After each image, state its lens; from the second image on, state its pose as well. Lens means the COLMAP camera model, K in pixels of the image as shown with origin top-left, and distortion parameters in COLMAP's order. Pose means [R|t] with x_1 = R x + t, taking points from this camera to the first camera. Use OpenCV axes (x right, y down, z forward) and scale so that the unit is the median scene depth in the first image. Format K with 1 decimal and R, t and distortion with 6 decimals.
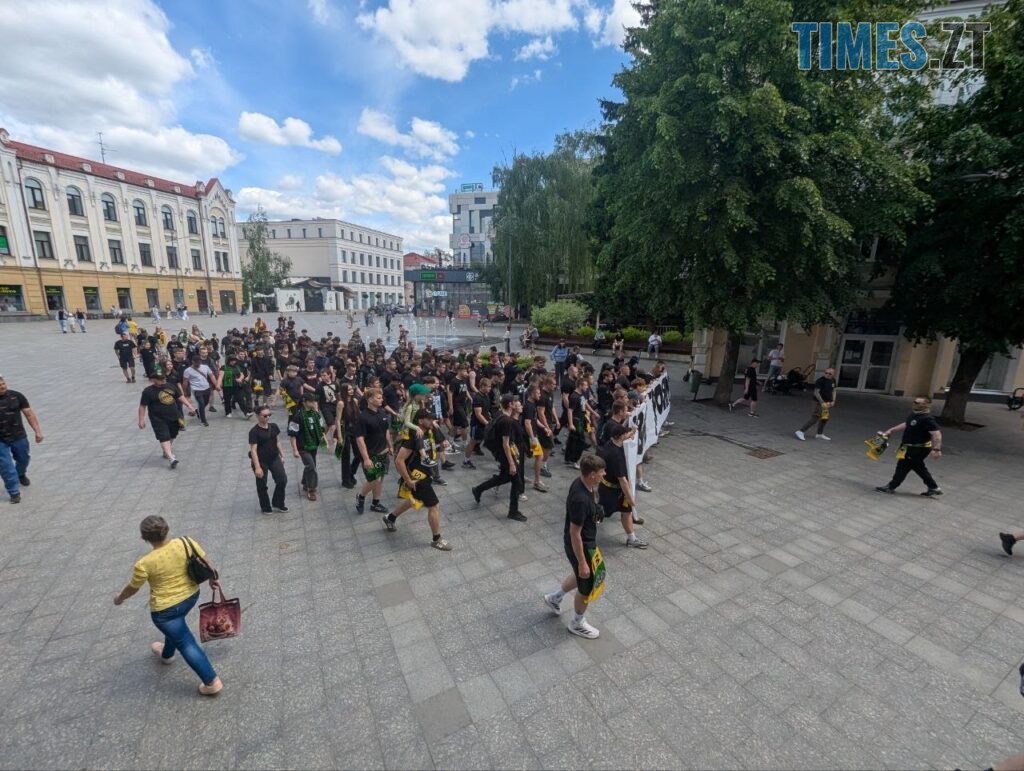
lens RADIAL K [[428.4, 0, 512.0], [0, 428.4, 385.5], [0, 0, 1]] dist [-0.000476, -0.000713]
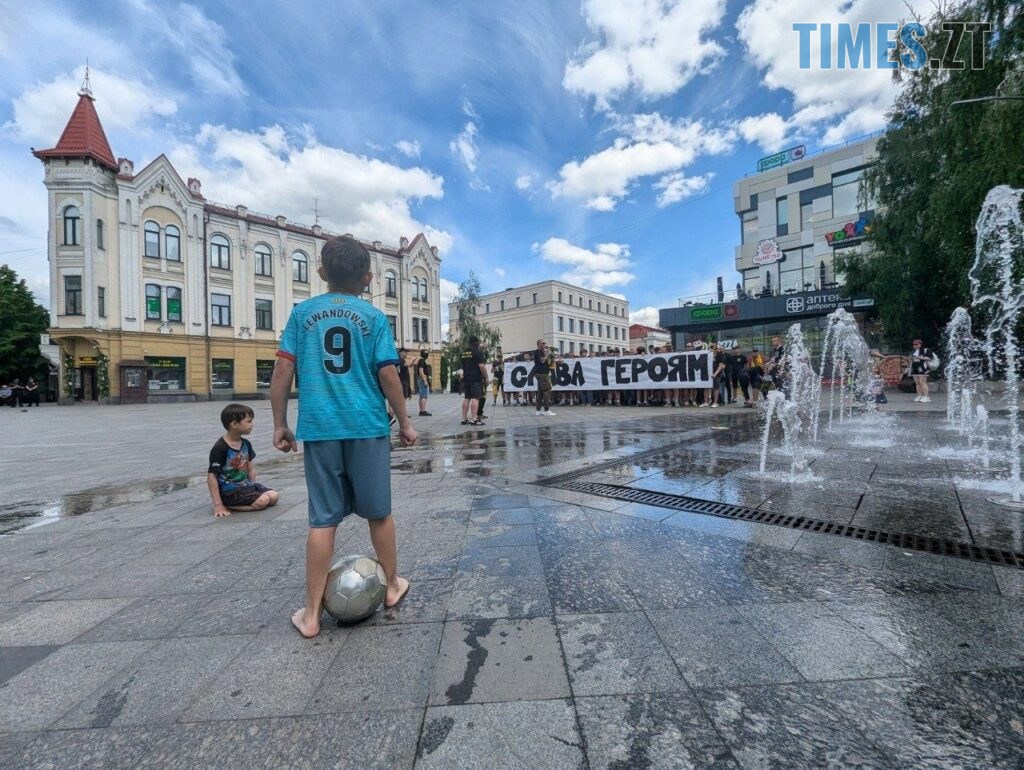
lens RADIAL K [[428.4, 0, 512.0], [0, 428.4, 385.0], [0, 0, 1]] dist [-0.000476, -0.000713]
pose [[0.891978, -0.044357, -0.449897, -0.177669], [-0.049600, 0.979565, -0.194917, -0.042404], [0.449349, 0.196176, 0.871550, 0.423380]]
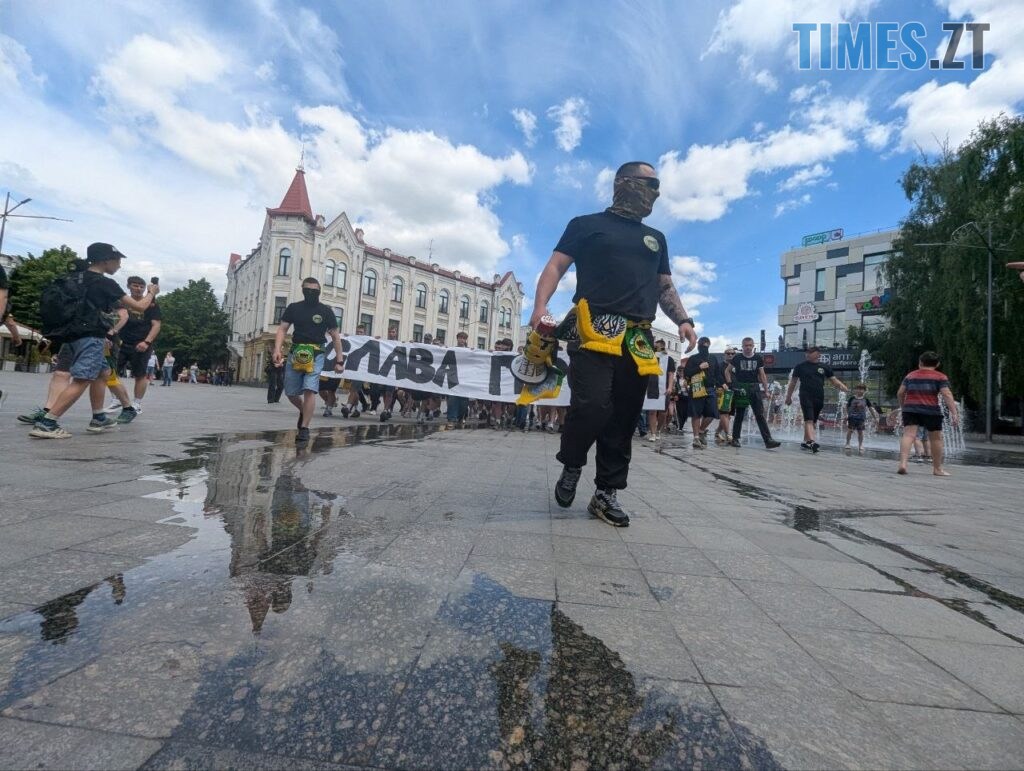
lens RADIAL K [[428.4, 0, 512.0], [0, 428.4, 385.5], [0, 0, 1]] dist [-0.000476, -0.000713]
pose [[0.846298, 0.014703, -0.532507, -0.153088], [-0.157813, 0.961668, -0.224254, 0.000073], [0.508798, 0.273822, 0.816178, 0.258480]]
